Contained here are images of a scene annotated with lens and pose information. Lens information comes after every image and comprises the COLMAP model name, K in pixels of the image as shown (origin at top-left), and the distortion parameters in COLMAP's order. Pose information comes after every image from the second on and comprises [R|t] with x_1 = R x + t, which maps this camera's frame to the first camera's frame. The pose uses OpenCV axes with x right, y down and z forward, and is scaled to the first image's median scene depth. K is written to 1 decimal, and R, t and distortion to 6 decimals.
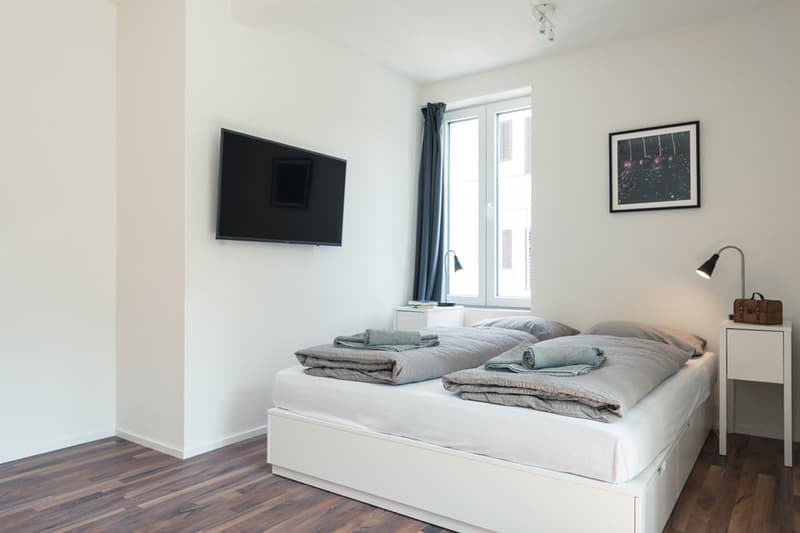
lens RADIAL K [[552.0, 0, 384.7], [0, 552.0, 267.1], [0, 0, 1]] dist [0.013559, -0.011039]
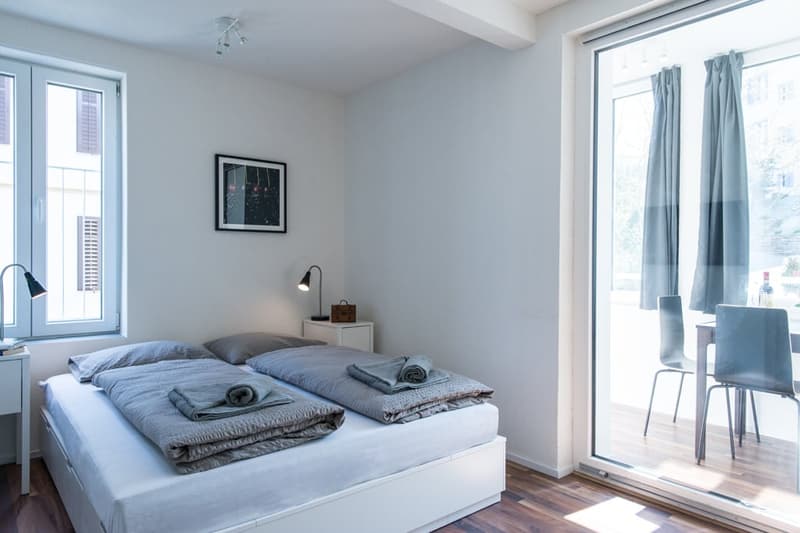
lens RADIAL K [[539.0, 0, 392.5], [0, 539.0, 269.5], [0, 0, 1]] dist [0.024847, -0.008111]
pose [[0.256188, -0.017547, 0.966468, -0.590710], [-0.010526, 0.999725, 0.020941, -0.058576], [-0.966570, -0.015538, 0.255933, 0.496864]]
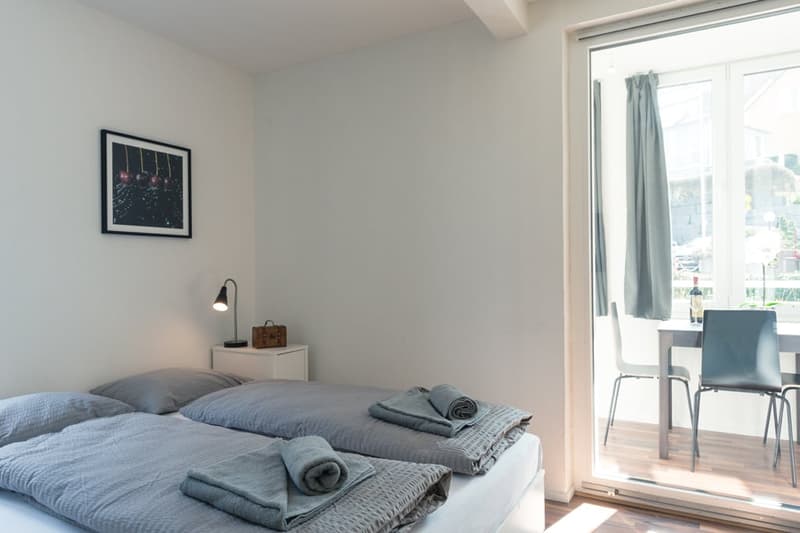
lens RADIAL K [[539.0, 0, 388.5], [0, 539.0, 271.7], [0, 0, 1]] dist [0.024847, -0.008111]
pose [[-0.104223, -0.004458, 0.994544, -0.453855], [0.002979, 0.999984, 0.004795, -0.056720], [-0.994549, 0.003462, -0.104209, 0.818943]]
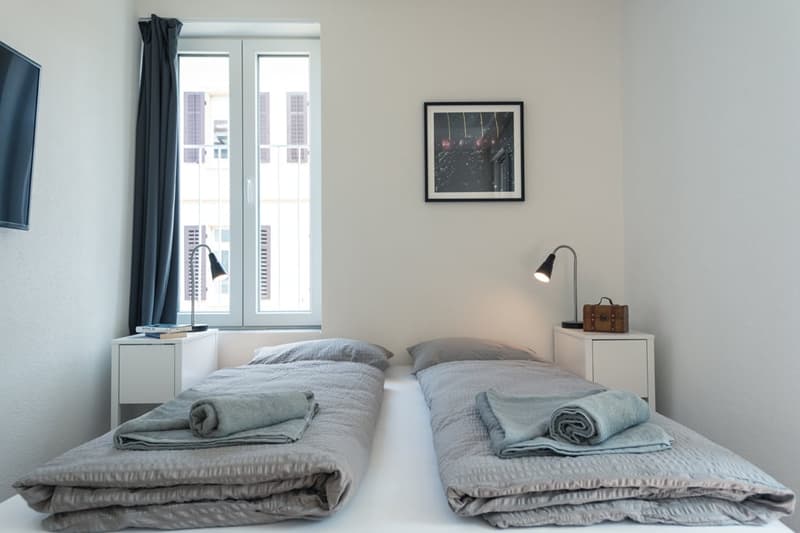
lens RADIAL K [[592.6, 0, 397.3], [0, 592.6, 266.6], [0, 0, 1]] dist [0.040910, -0.031397]
pose [[0.792961, 0.001035, 0.609272, -0.175937], [0.004618, 0.999960, -0.007709, 0.002311], [-0.609255, 0.008926, 0.792924, 0.412019]]
